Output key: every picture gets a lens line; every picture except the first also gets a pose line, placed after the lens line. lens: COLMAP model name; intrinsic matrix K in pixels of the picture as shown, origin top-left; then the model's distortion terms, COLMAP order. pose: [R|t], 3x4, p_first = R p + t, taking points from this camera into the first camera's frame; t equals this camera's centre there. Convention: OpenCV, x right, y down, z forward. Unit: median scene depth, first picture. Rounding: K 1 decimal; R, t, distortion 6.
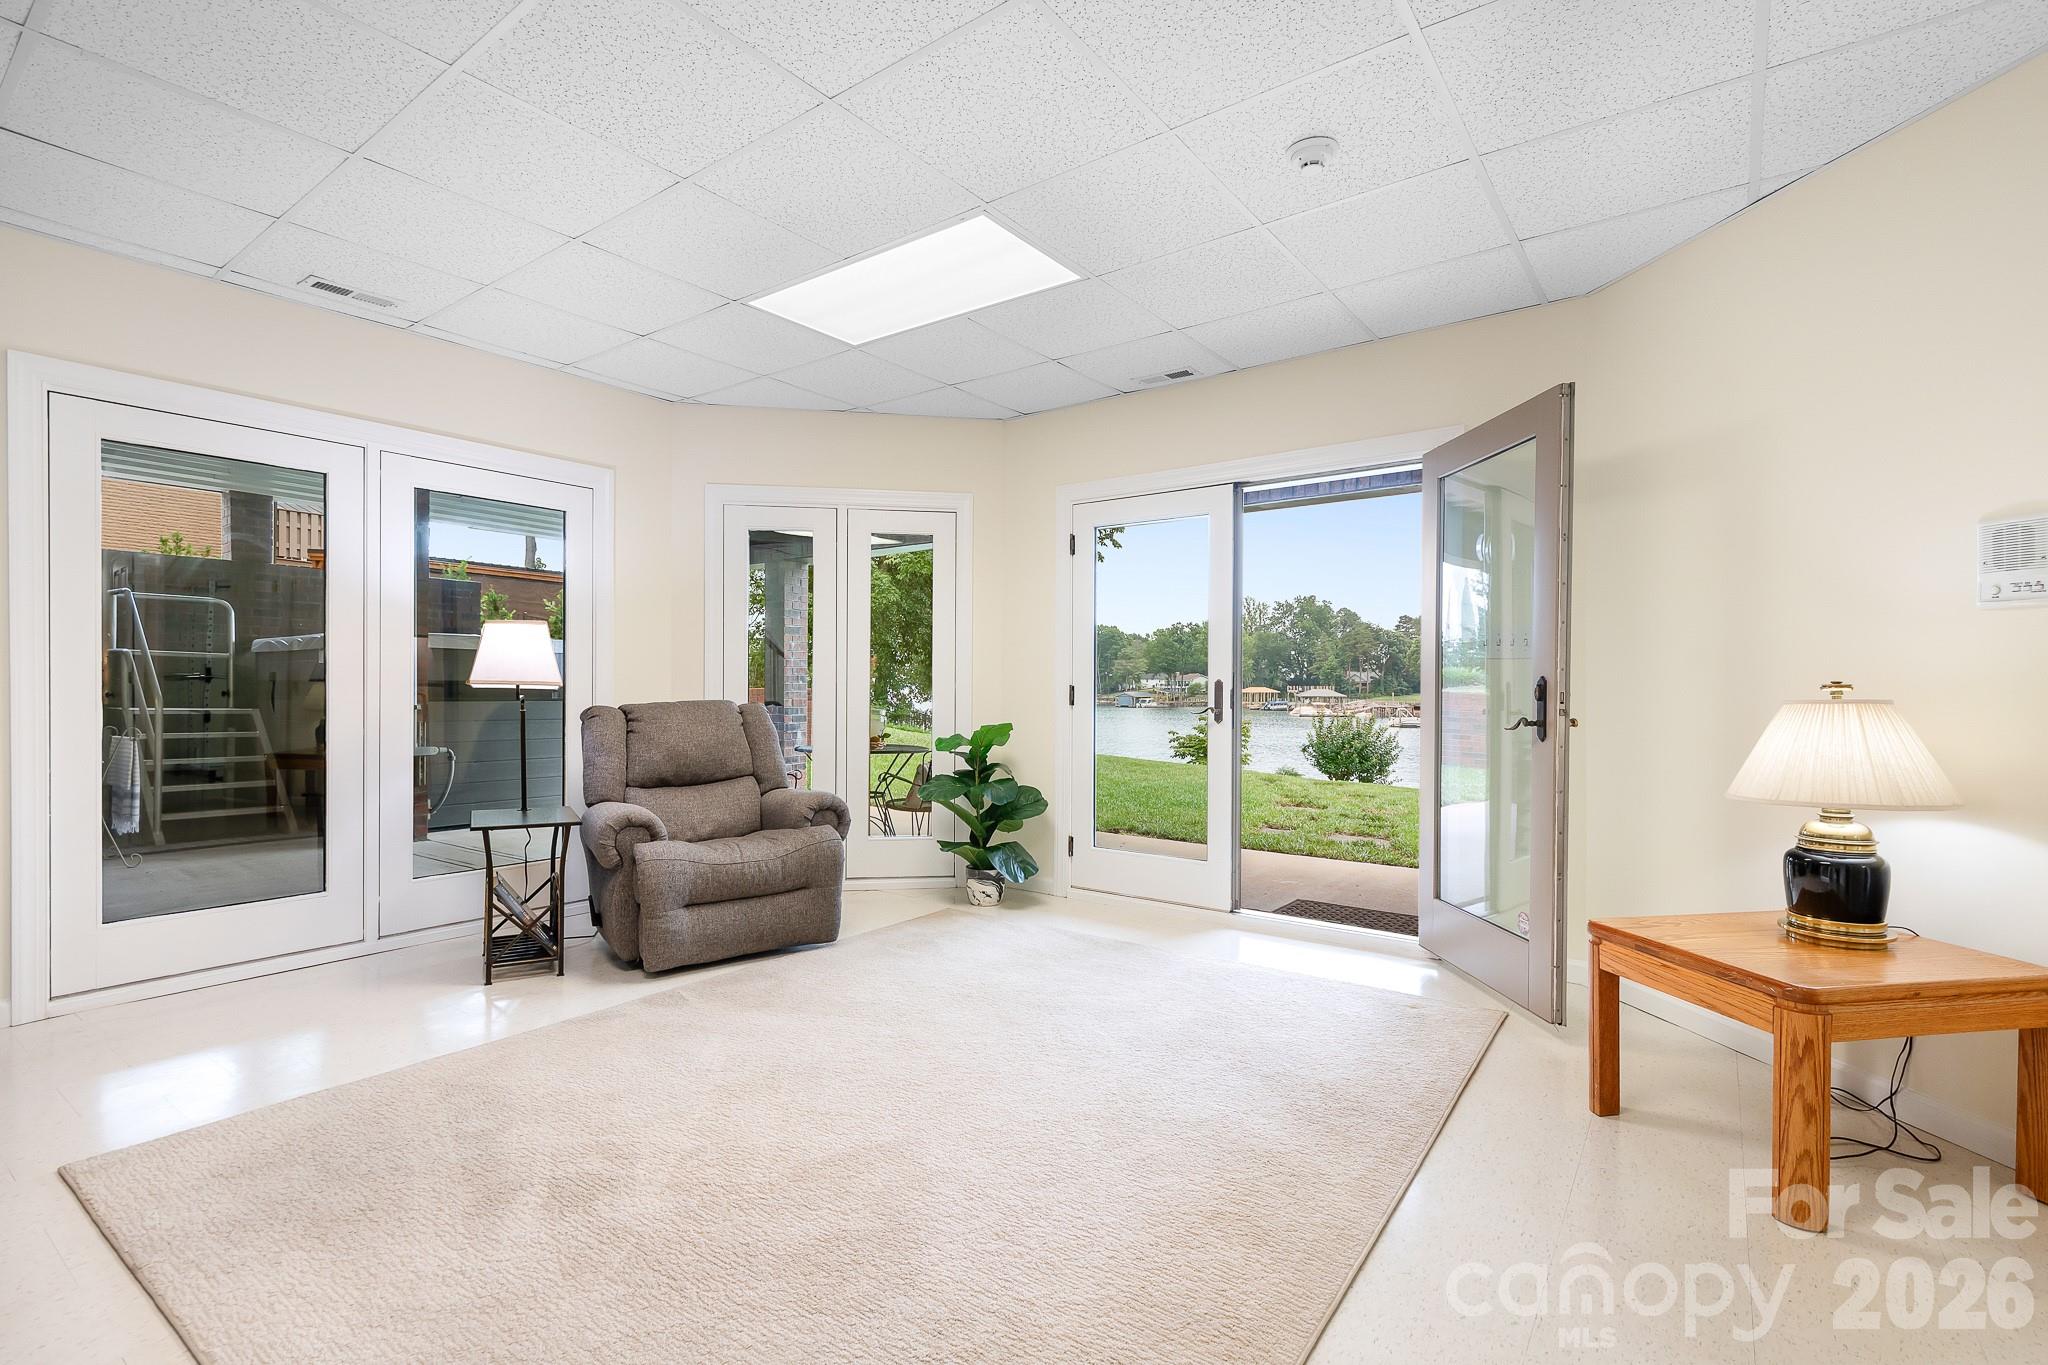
lens RADIAL K [[957.3, 0, 1014.4], [0, 957.3, 688.6], [0, 0, 1]] dist [0.003882, -0.003920]
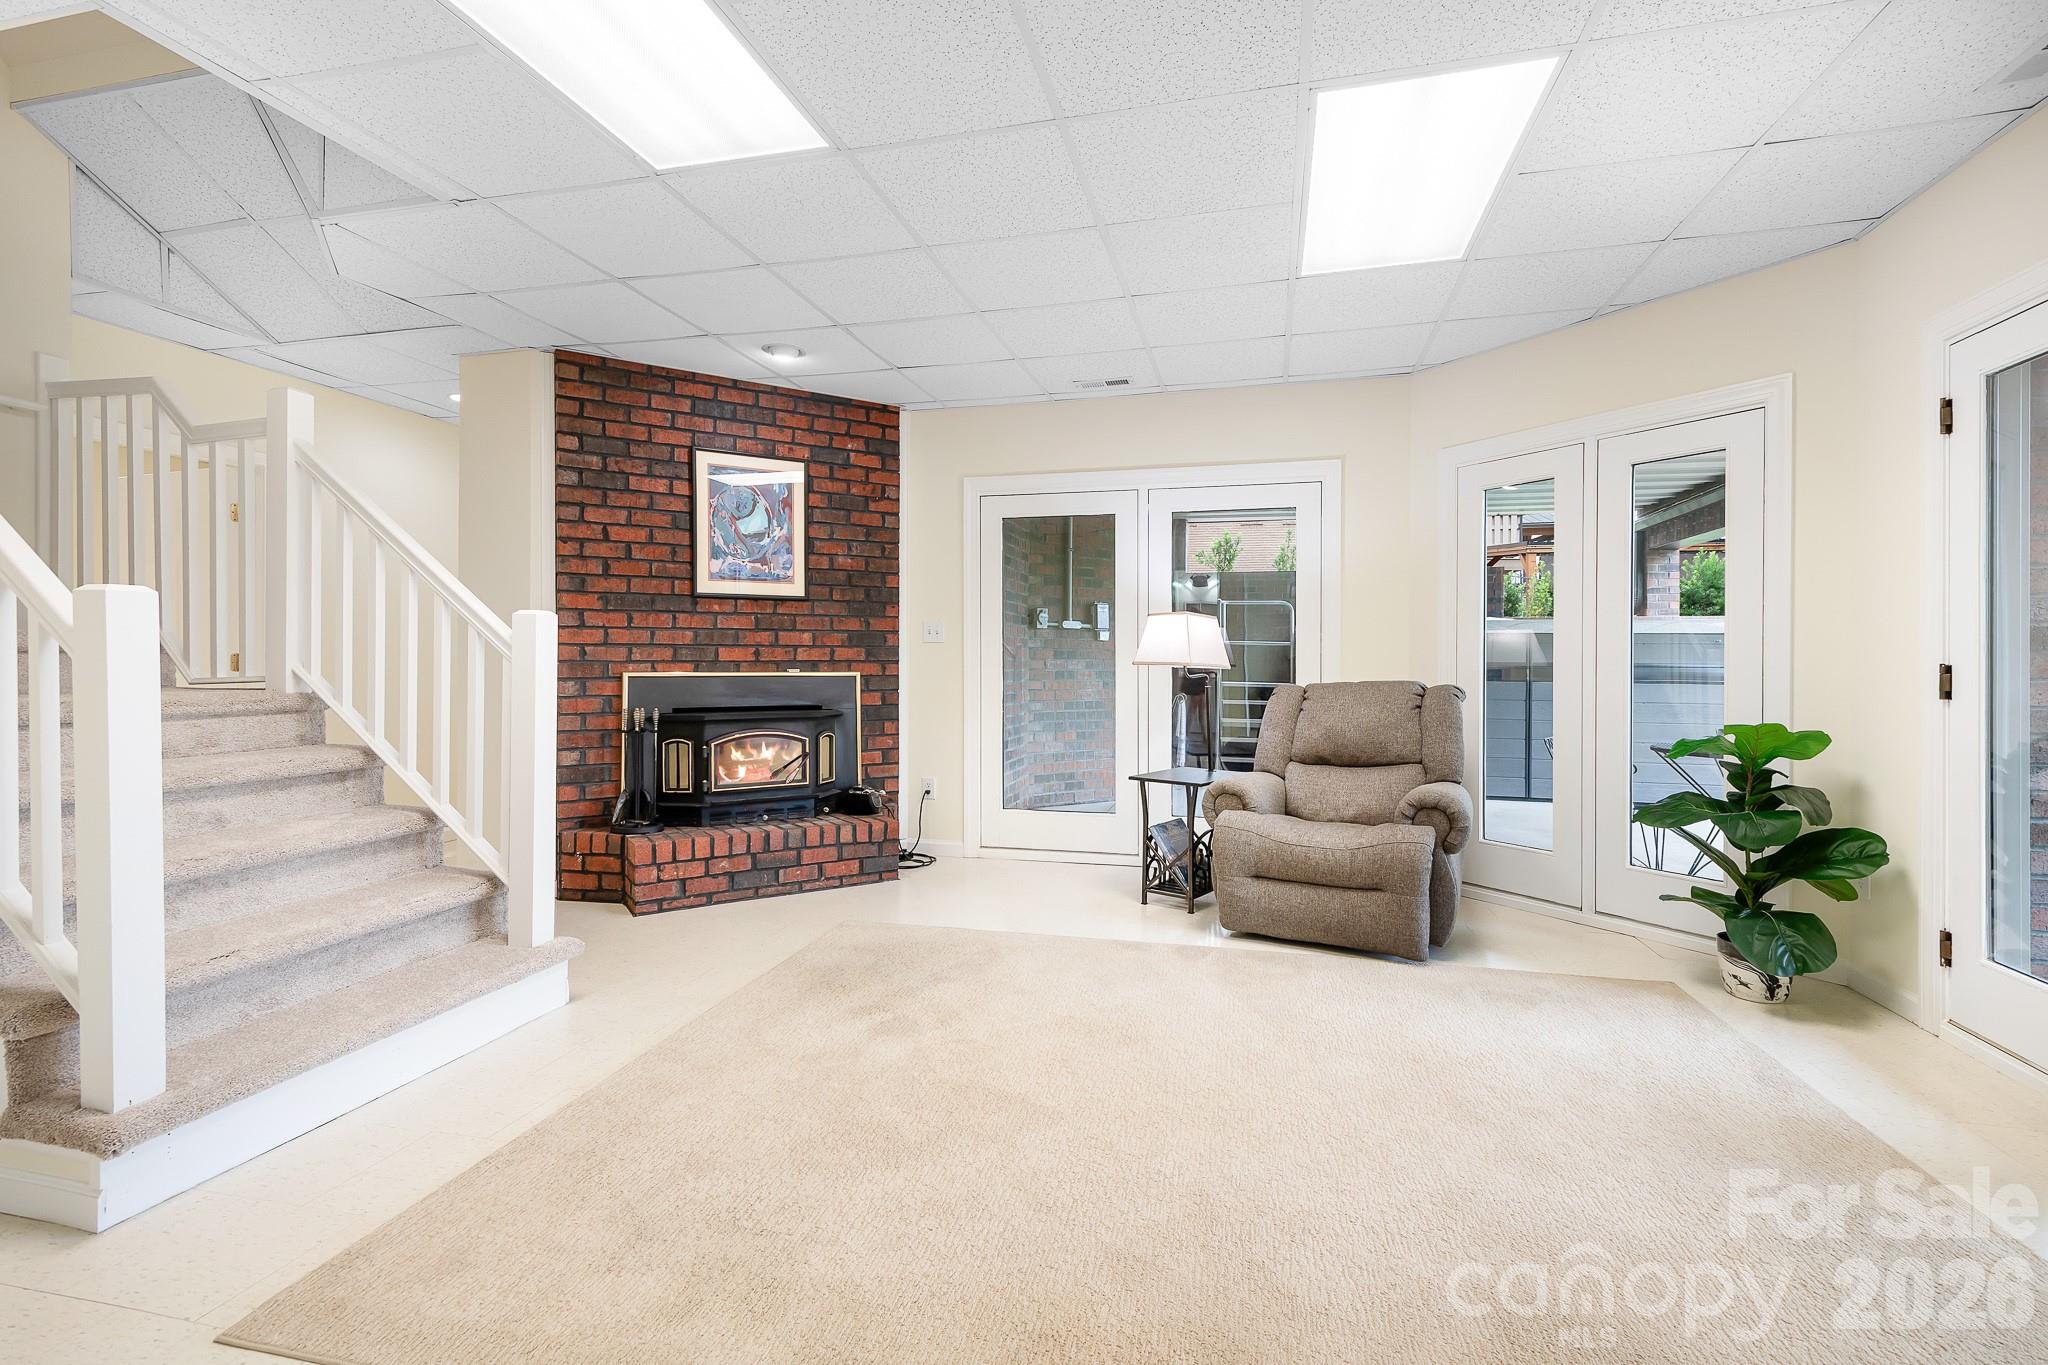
lens RADIAL K [[914.9, 0, 1010.5], [0, 914.9, 674.6], [0, 0, 1]] dist [0.003729, -0.000622]
pose [[0.357077, 0.007107, -0.934048, 0.431039], [-0.001360, 0.999974, 0.007089, -0.000254], [0.934074, -0.001261, 0.357077, 0.344000]]
